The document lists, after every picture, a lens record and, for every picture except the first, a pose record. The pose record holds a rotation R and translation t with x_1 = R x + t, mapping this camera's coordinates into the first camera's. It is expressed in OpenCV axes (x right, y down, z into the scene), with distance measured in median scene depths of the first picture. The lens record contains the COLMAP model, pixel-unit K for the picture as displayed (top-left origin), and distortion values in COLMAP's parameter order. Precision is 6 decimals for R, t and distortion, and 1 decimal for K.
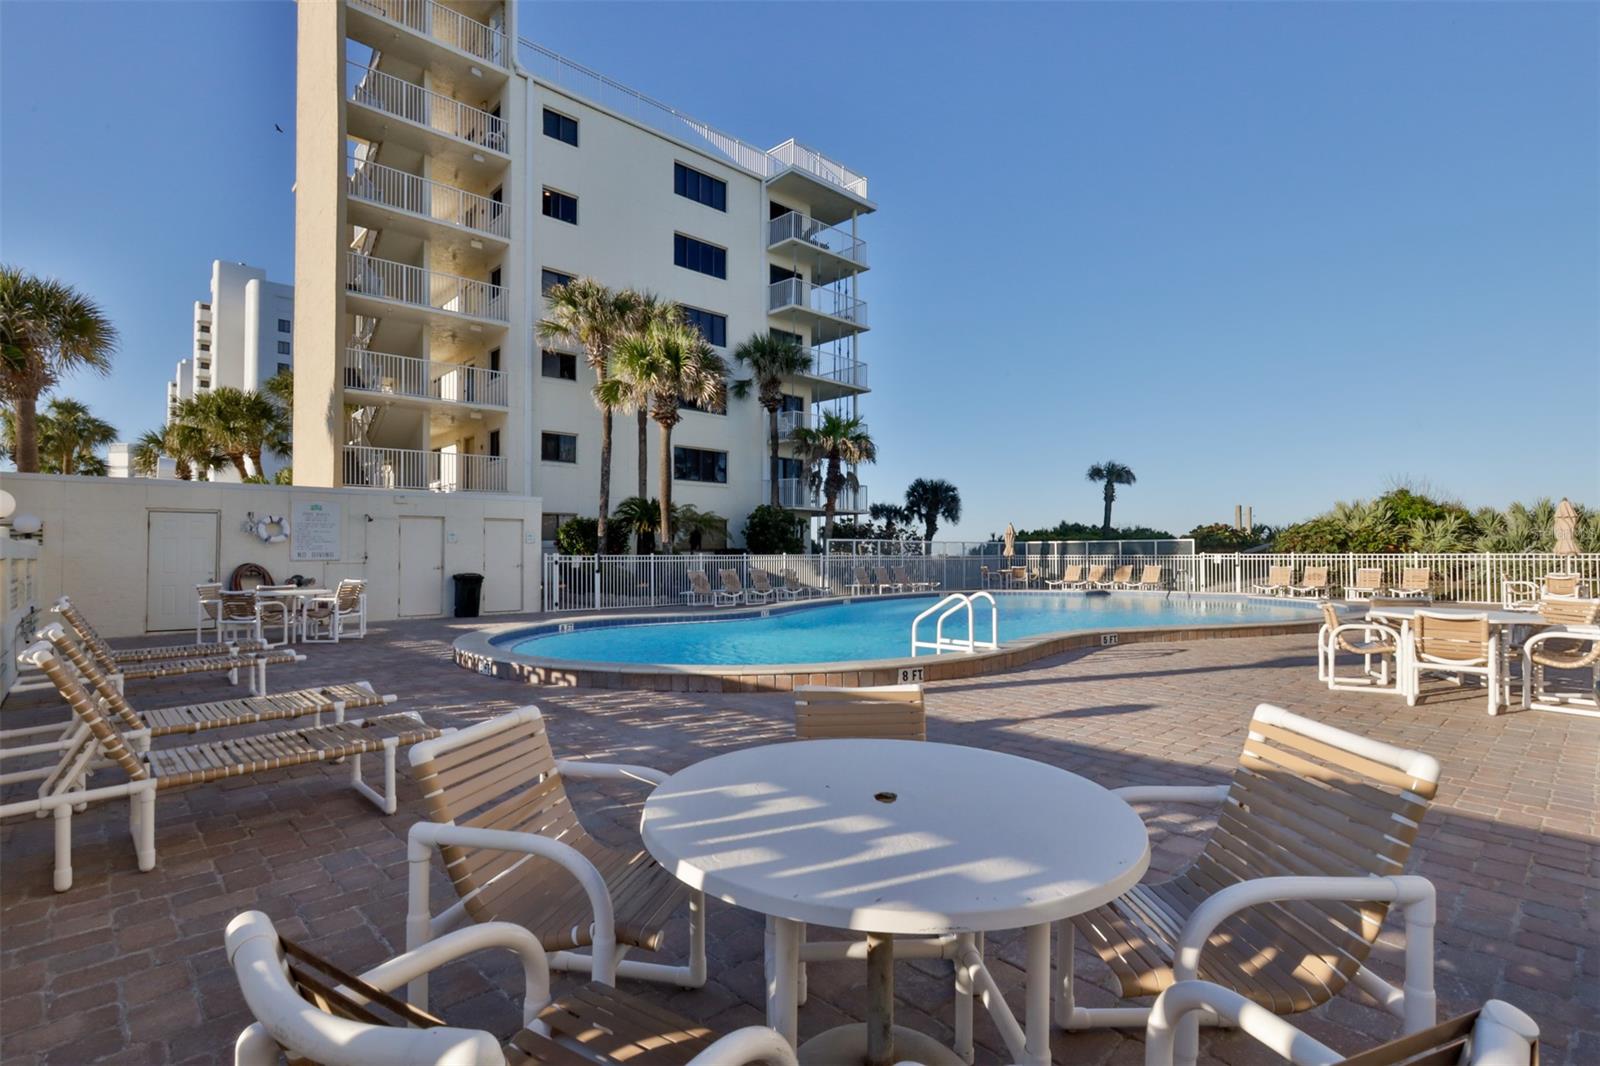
lens RADIAL K [[765.8, 0, 809.4], [0, 765.8, 543.5], [0, 0, 1]] dist [0.006735, 0.000327]
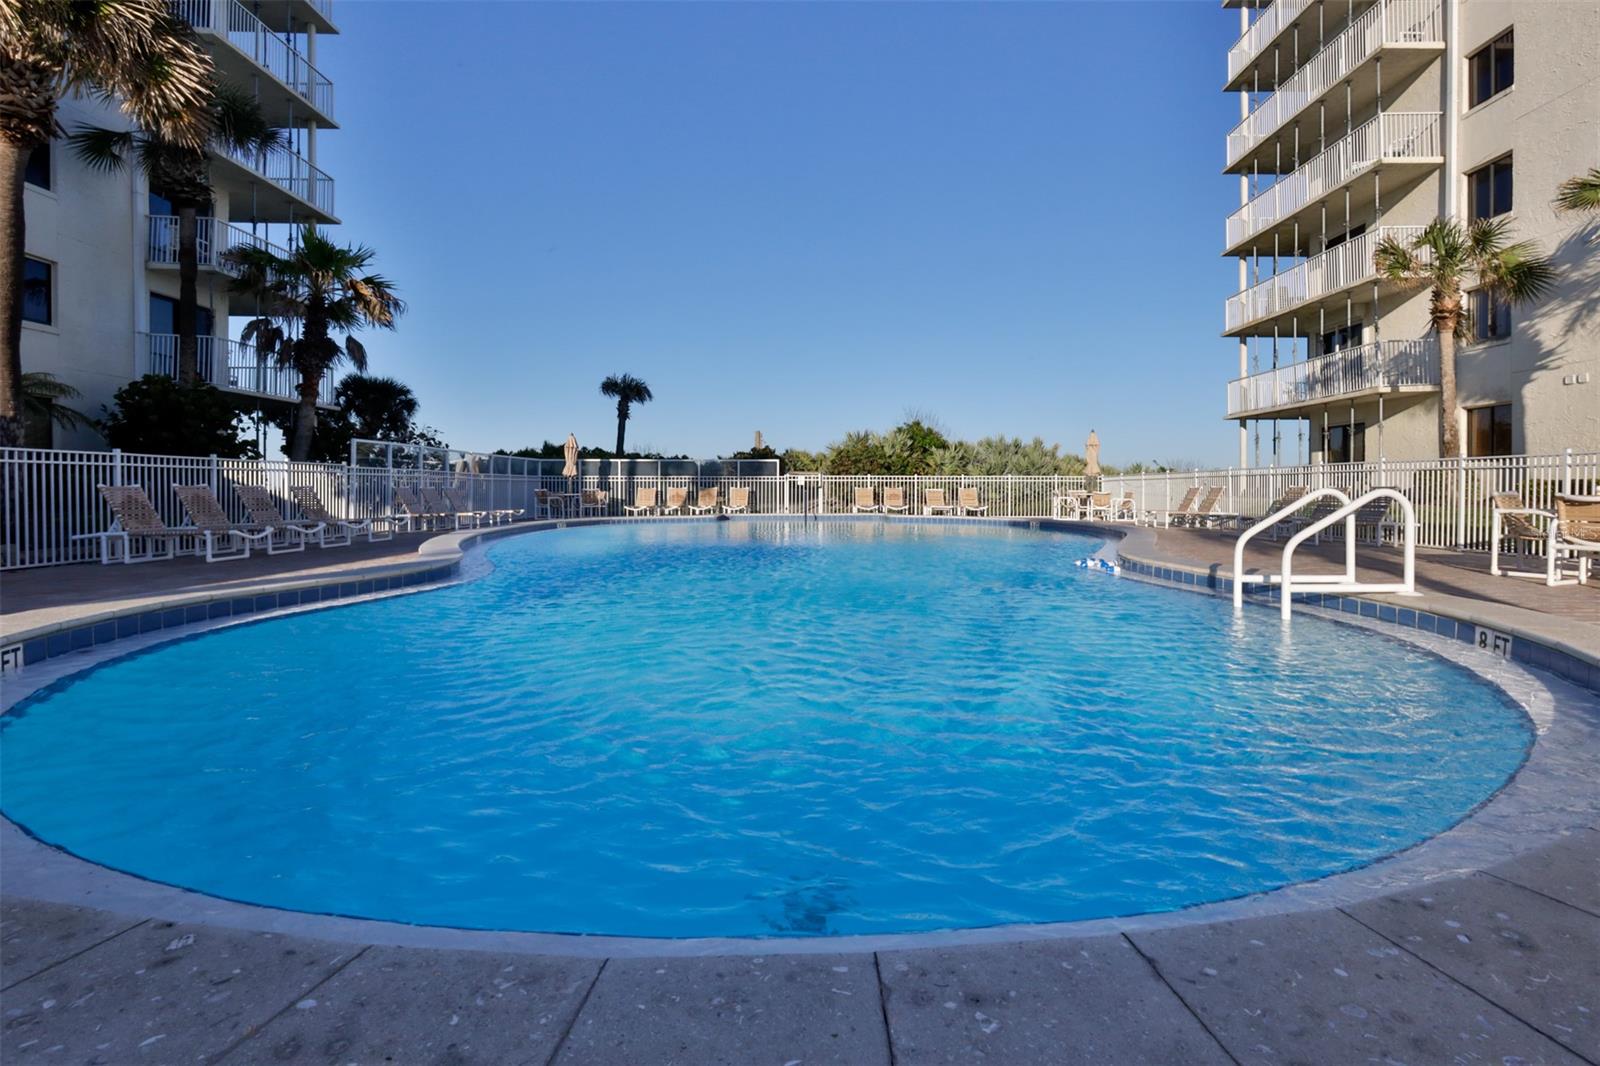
lens RADIAL K [[765.8, 0, 799.7], [0, 765.8, 524.3], [0, 0, 1]] dist [0.006735, 0.000327]
pose [[0.682031, -0.030185, 0.730700, -0.174568], [-0.015107, 0.998353, 0.055342, 0.020217], [-0.731167, -0.048783, 0.680452, 0.297459]]
